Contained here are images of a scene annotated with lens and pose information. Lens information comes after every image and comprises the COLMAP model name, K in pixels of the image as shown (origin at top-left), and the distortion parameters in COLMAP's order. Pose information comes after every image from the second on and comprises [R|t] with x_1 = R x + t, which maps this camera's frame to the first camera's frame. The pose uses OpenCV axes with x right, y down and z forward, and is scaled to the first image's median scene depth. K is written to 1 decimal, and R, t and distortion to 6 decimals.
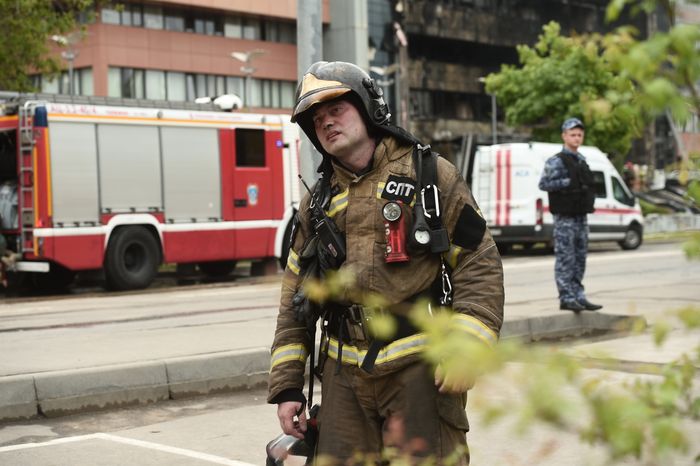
lens RADIAL K [[1443.5, 0, 350.0], [0, 1443.5, 233.0], [0, 0, 1]] dist [-0.046557, -0.381264]
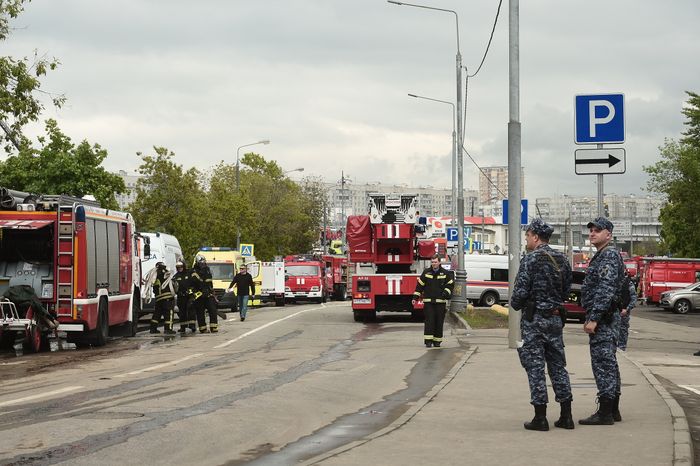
lens RADIAL K [[1580.1, 0, 350.0], [0, 1580.1, 233.0], [0, 0, 1]] dist [0.072394, 0.199055]
pose [[0.818853, 0.035164, 0.572926, -0.835685], [-0.009004, 0.998786, -0.048432, 0.004843], [-0.573933, 0.034500, 0.818175, -0.330380]]
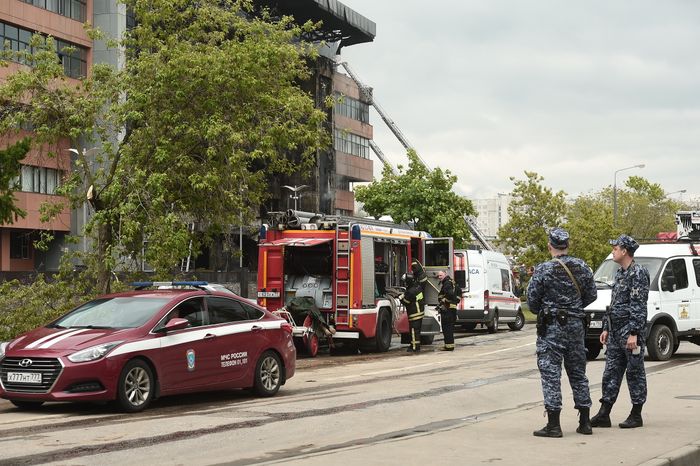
lens RADIAL K [[1443.5, 0, 350.0], [0, 1443.5, 233.0], [0, 0, 1]] dist [-0.046557, -0.381264]
pose [[0.947326, 0.035736, 0.318270, -0.679160], [-0.018237, 0.998162, -0.057795, 0.004617], [-0.319750, 0.048946, 0.946237, -0.382346]]
